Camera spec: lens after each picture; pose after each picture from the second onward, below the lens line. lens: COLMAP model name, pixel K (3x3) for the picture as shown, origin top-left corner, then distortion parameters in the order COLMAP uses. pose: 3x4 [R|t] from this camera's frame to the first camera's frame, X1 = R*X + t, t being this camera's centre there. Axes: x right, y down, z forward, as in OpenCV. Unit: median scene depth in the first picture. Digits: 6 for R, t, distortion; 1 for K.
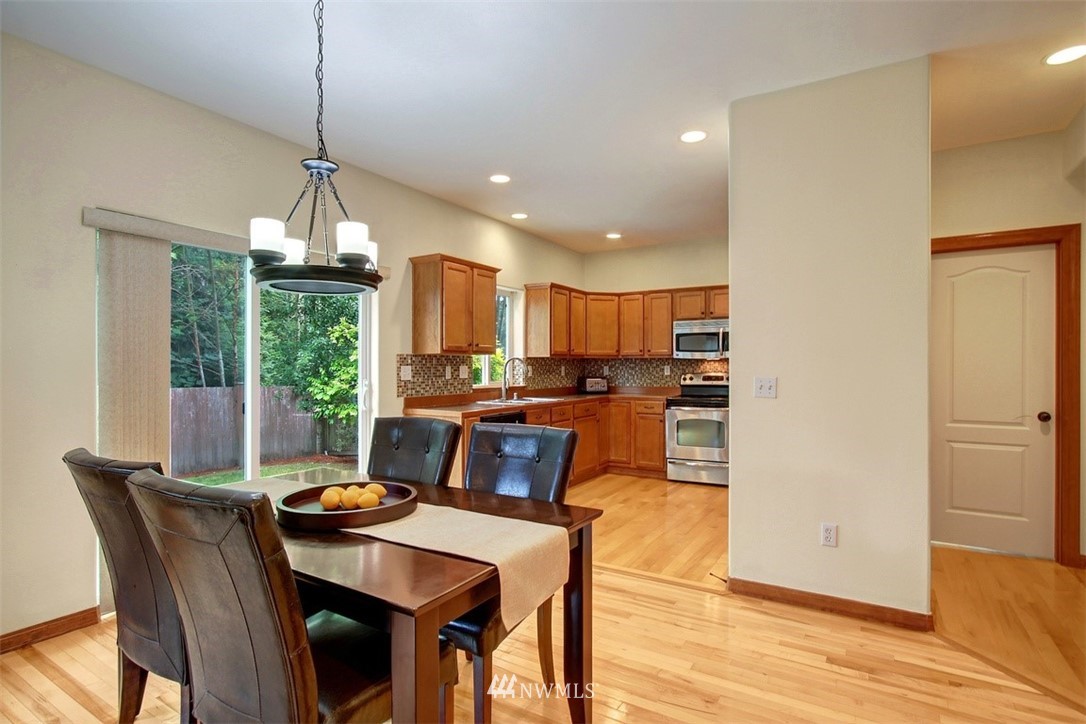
lens RADIAL K [[531.7, 0, 544.6], [0, 531.7, 353.1], [0, 0, 1]] dist [-0.001260, 0.000214]
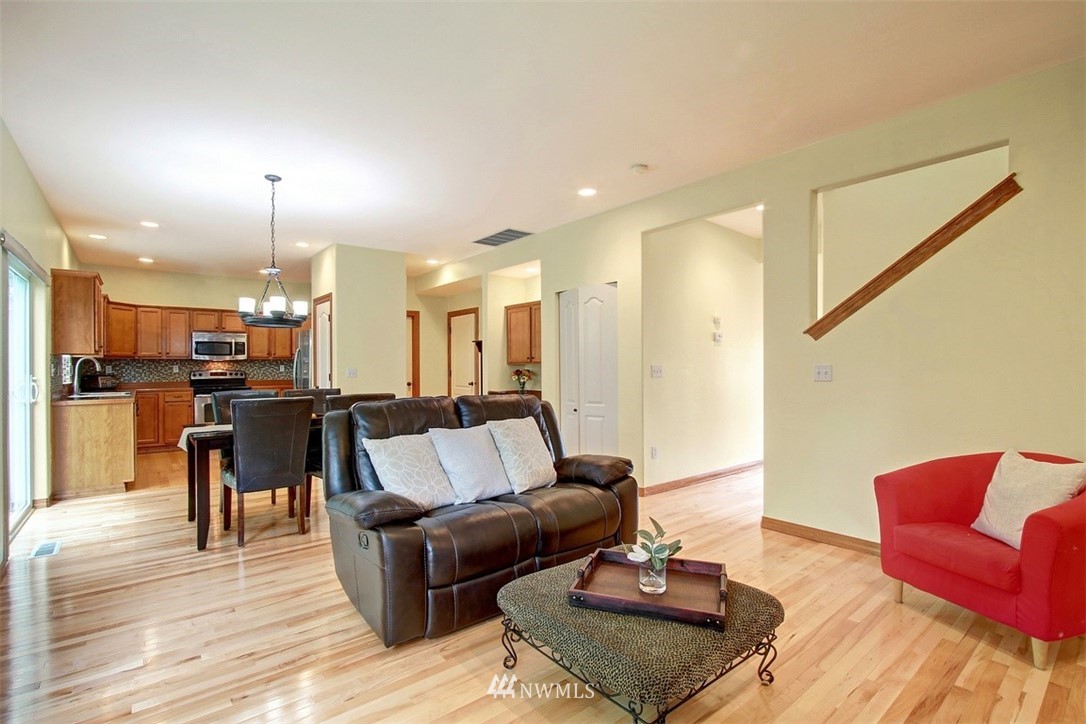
lens RADIAL K [[506.1, 0, 543.6], [0, 506.1, 365.7], [0, 0, 1]] dist [-0.012716, 0.000307]
pose [[0.347153, -0.002833, 0.937804, -0.642931], [-0.020436, 0.999735, 0.010585, -0.006458], [-0.937586, -0.022840, 0.347004, -0.273224]]
